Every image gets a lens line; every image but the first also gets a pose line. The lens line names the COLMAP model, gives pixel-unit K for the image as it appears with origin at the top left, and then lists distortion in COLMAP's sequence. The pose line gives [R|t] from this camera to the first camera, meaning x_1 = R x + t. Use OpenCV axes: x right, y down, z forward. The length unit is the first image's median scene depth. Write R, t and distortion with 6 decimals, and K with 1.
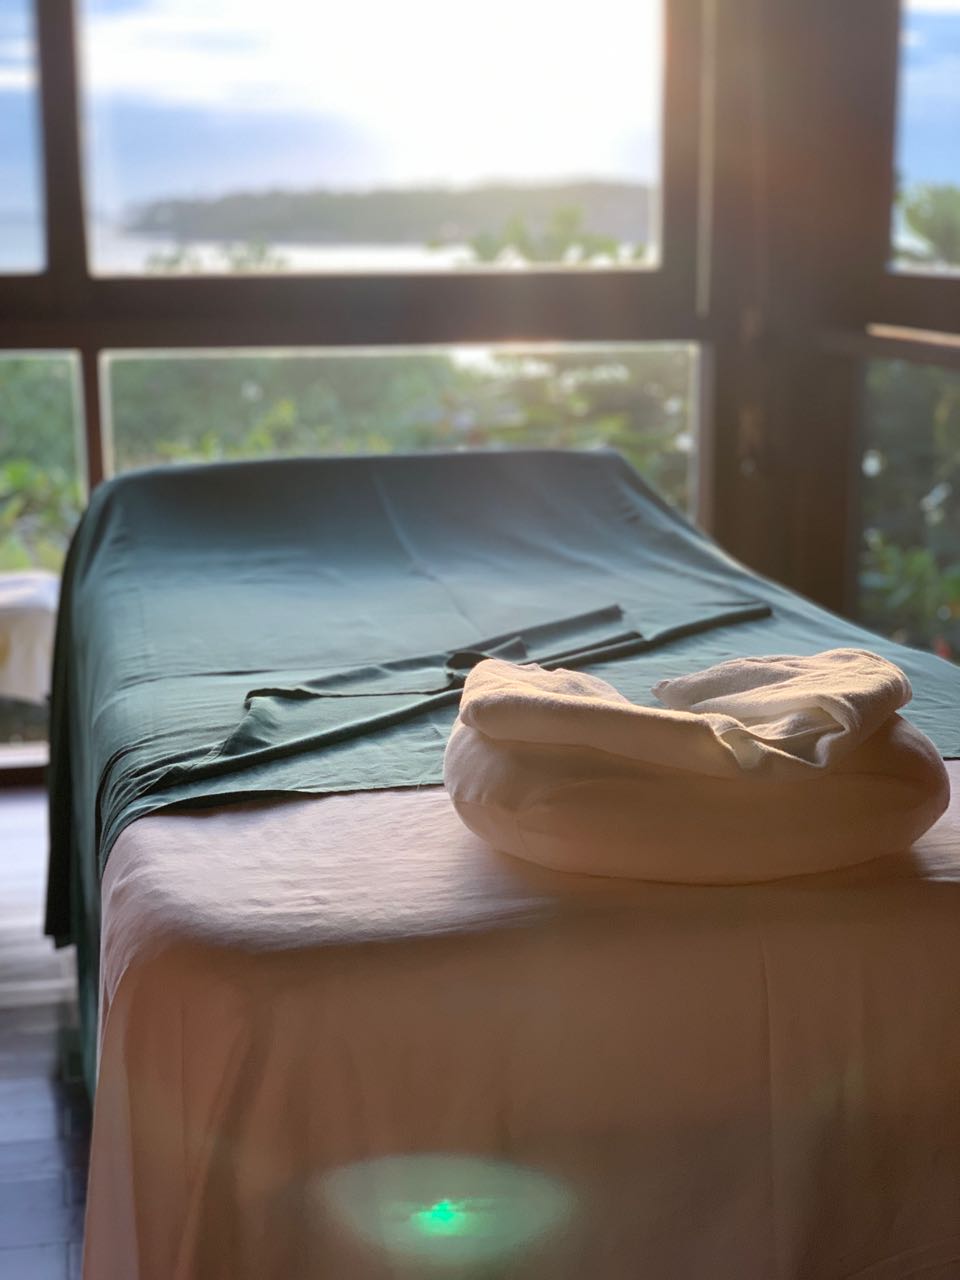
lens RADIAL K [[1926.7, 0, 481.7], [0, 1926.7, 641.0], [0, 0, 1]] dist [-0.003663, 0.000000]
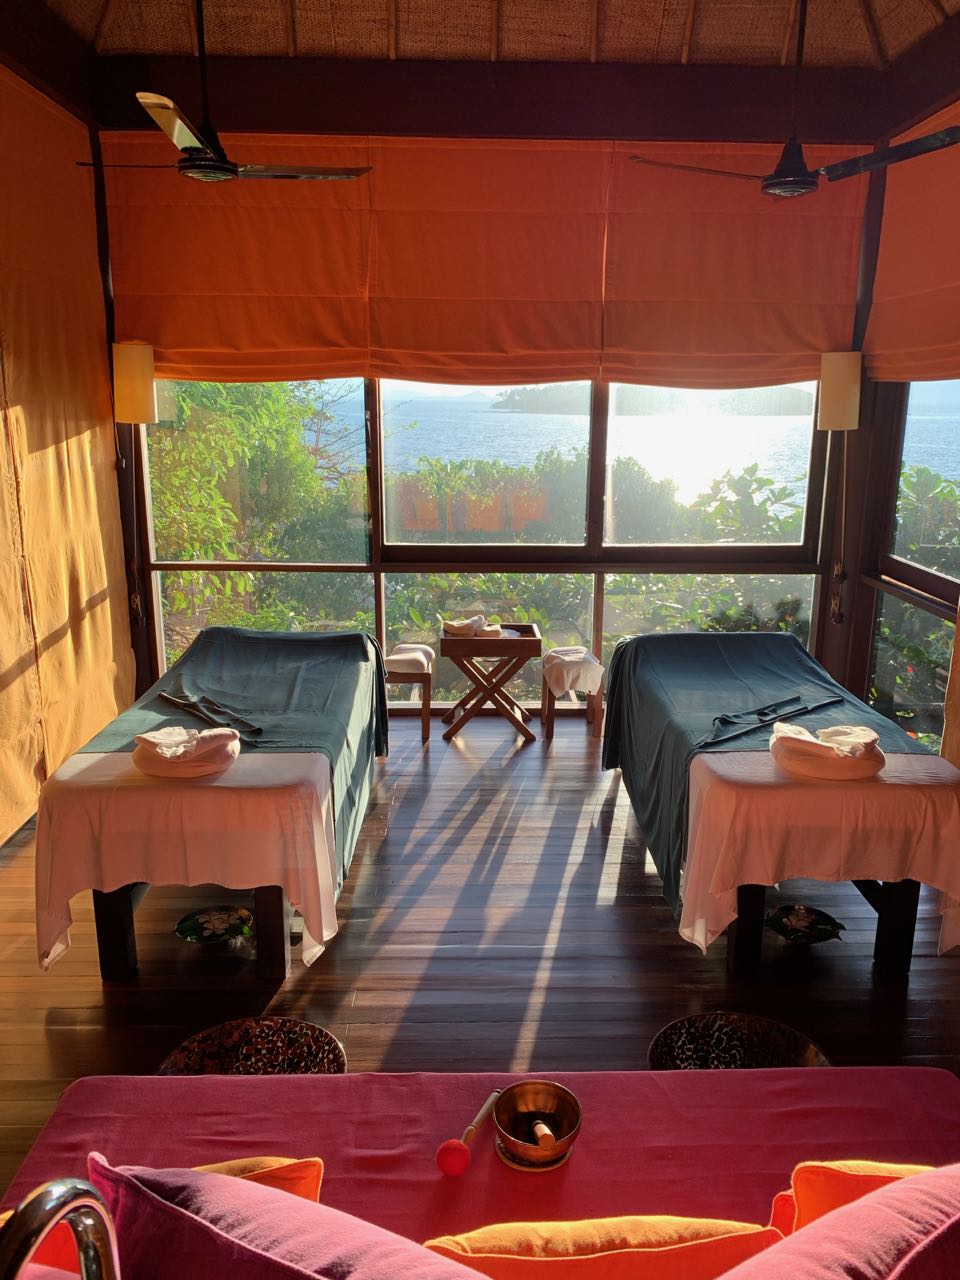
lens RADIAL K [[975.1, 0, 479.4], [0, 975.1, 637.1], [0, 0, 1]] dist [-0.010200, 0.025508]
pose [[0.980328, 0.052187, -0.190350, -0.261544], [-0.048464, 0.998533, 0.024165, -0.215355], [0.191332, -0.014464, 0.981419, -1.356148]]
